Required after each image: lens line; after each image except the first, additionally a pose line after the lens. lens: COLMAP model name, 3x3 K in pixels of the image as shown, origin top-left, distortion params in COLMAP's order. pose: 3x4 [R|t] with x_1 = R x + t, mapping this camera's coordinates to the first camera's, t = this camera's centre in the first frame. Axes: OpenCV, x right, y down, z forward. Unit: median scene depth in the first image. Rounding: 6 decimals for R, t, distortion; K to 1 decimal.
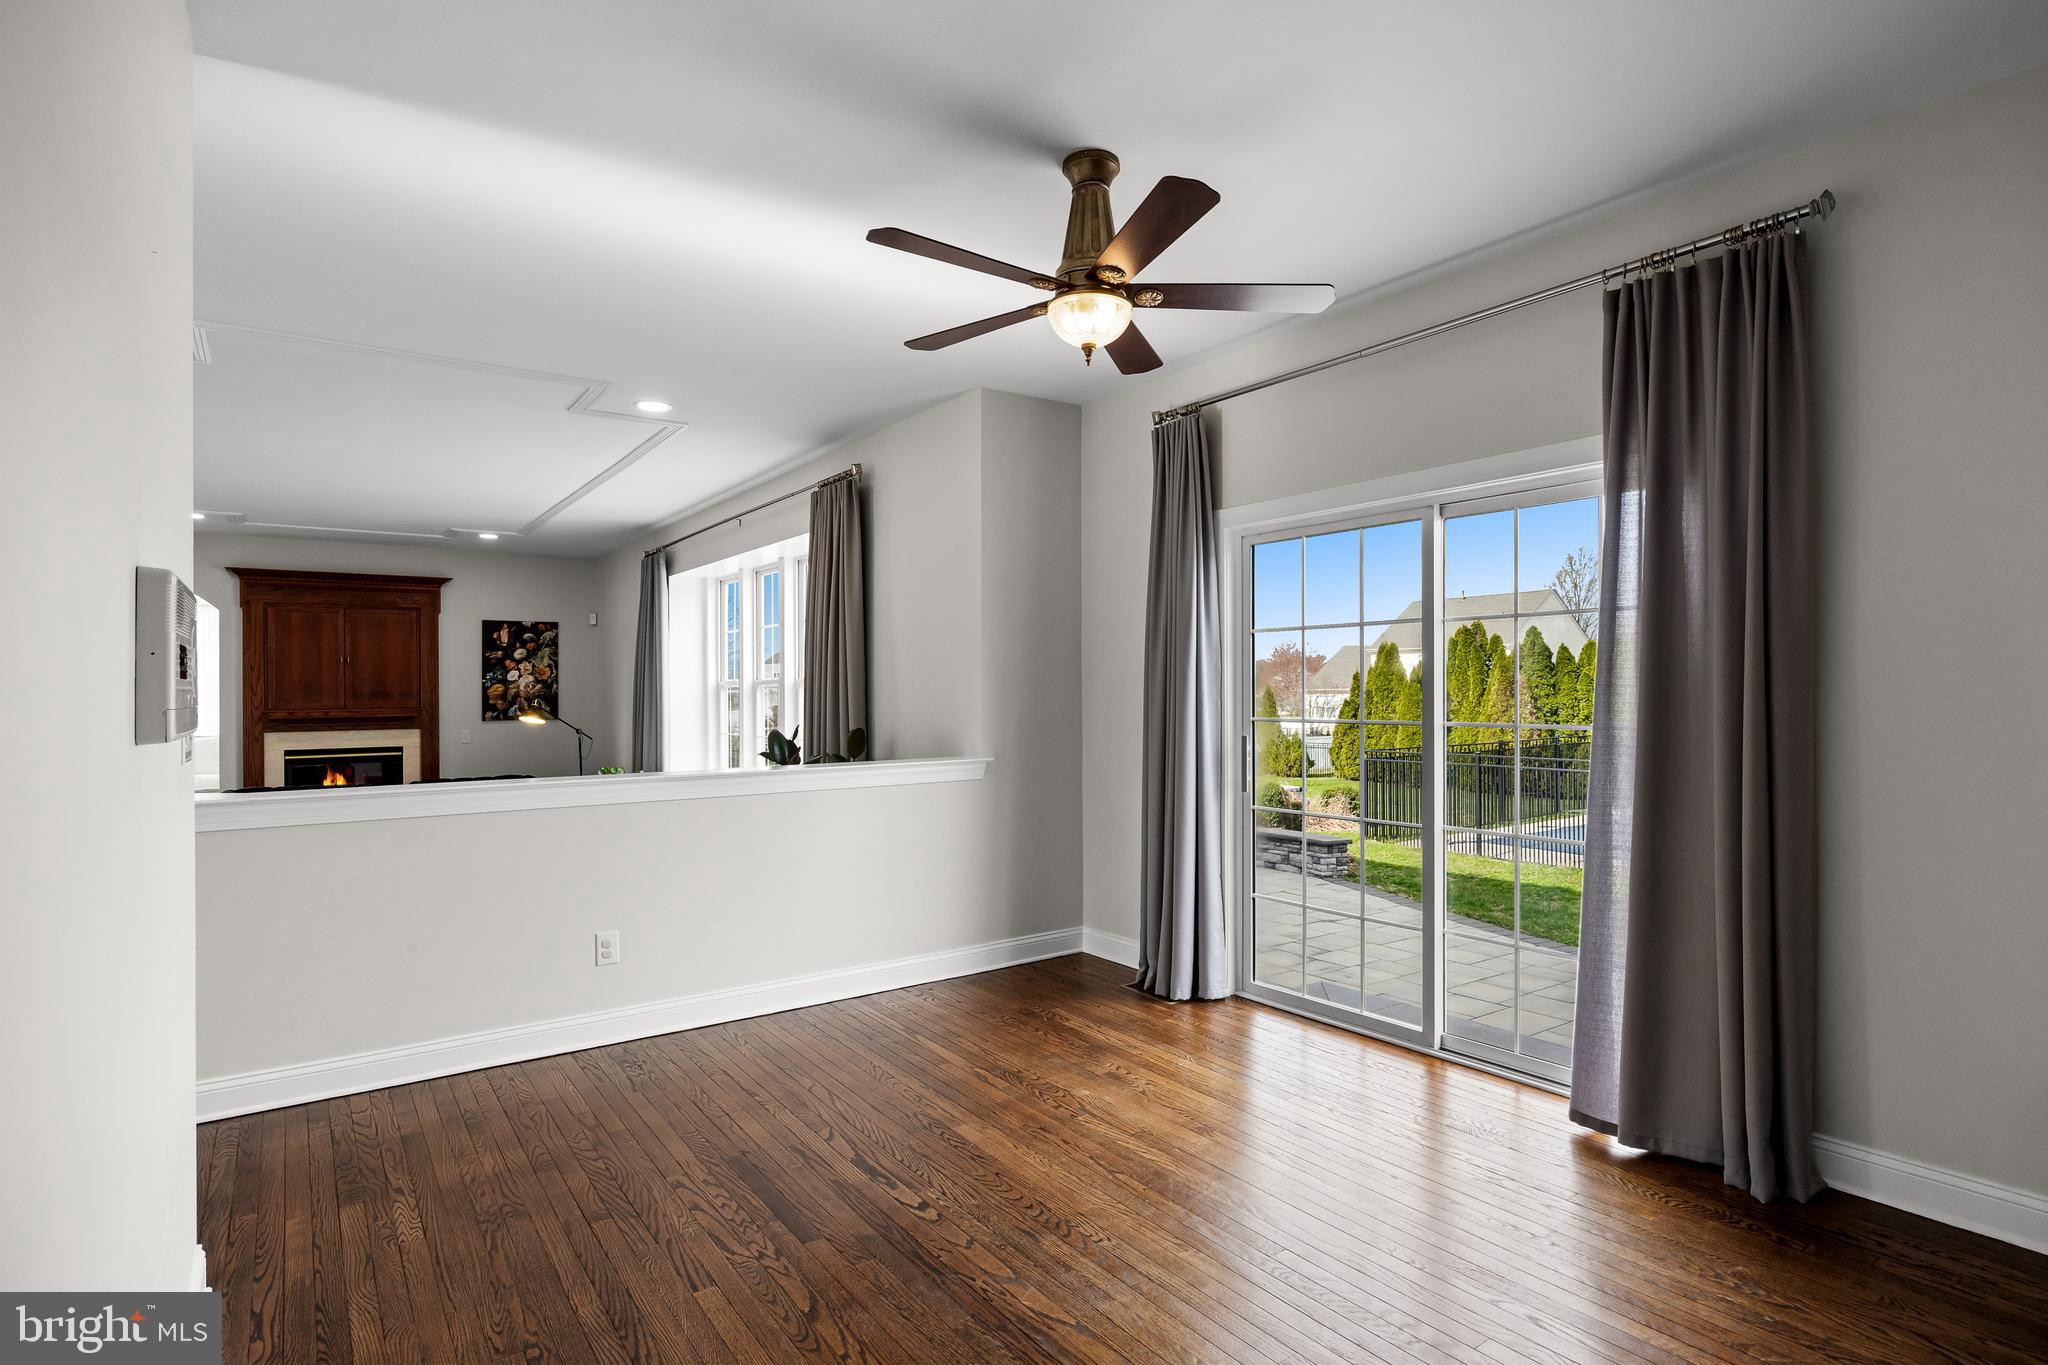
lens RADIAL K [[1074.5, 0, 1024.2], [0, 1074.5, 692.1], [0, 0, 1]] dist [-0.002793, -0.000242]
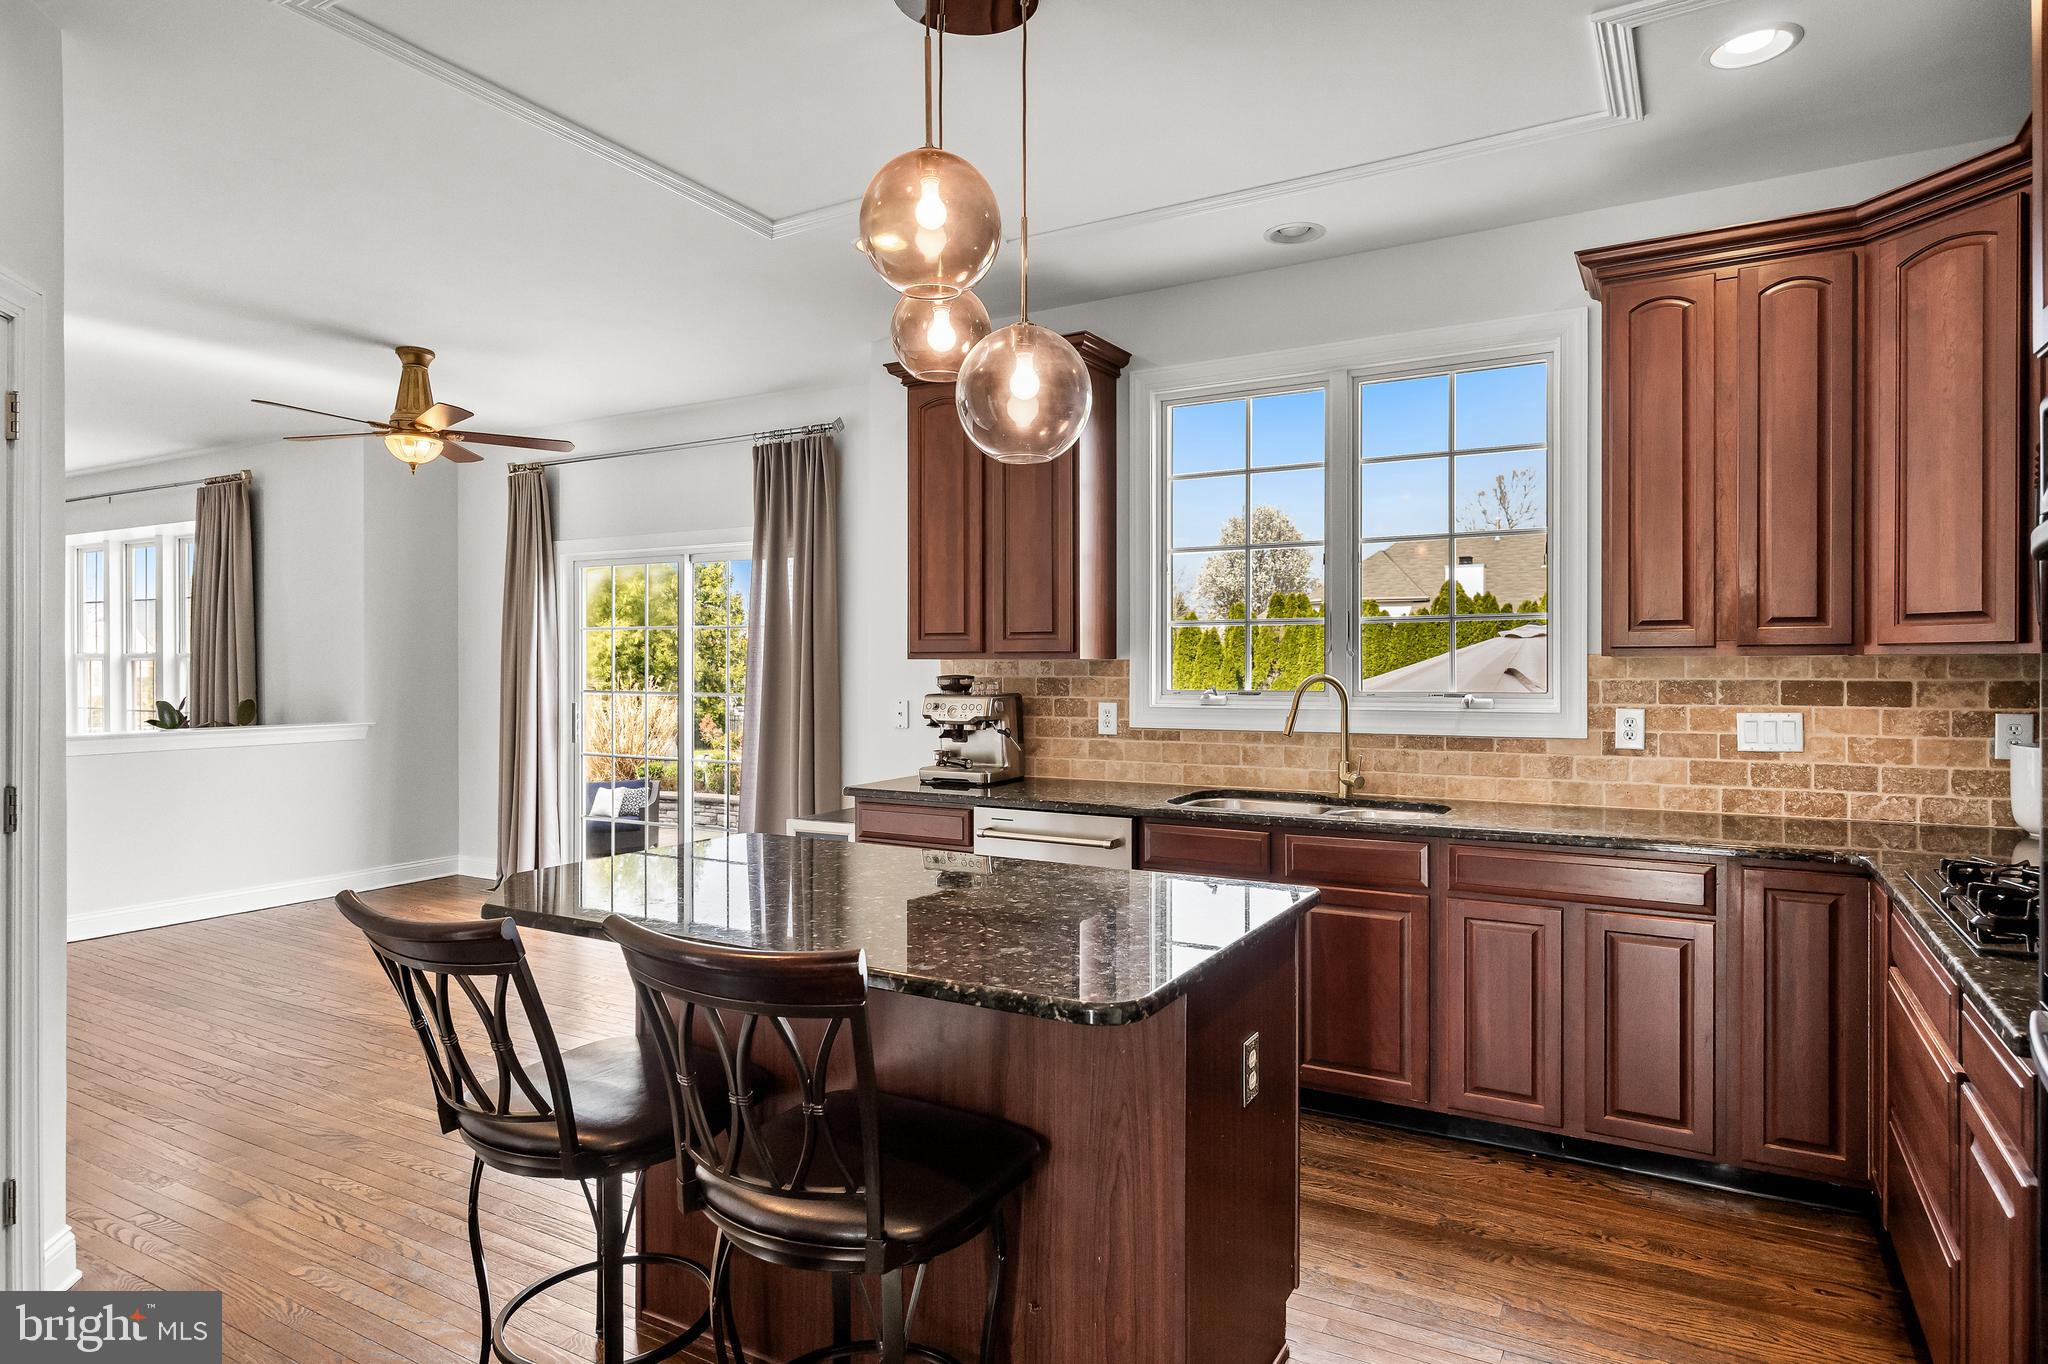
lens RADIAL K [[1157.5, 0, 1027.6], [0, 1157.5, 676.8], [0, 0, 1]] dist [-0.000388, -0.000071]
pose [[0.905267, 0.003785, 0.424825, 0.088449], [-0.008556, 0.999920, 0.009323, -0.010652], [-0.424756, -0.012075, 0.905227, -0.560726]]
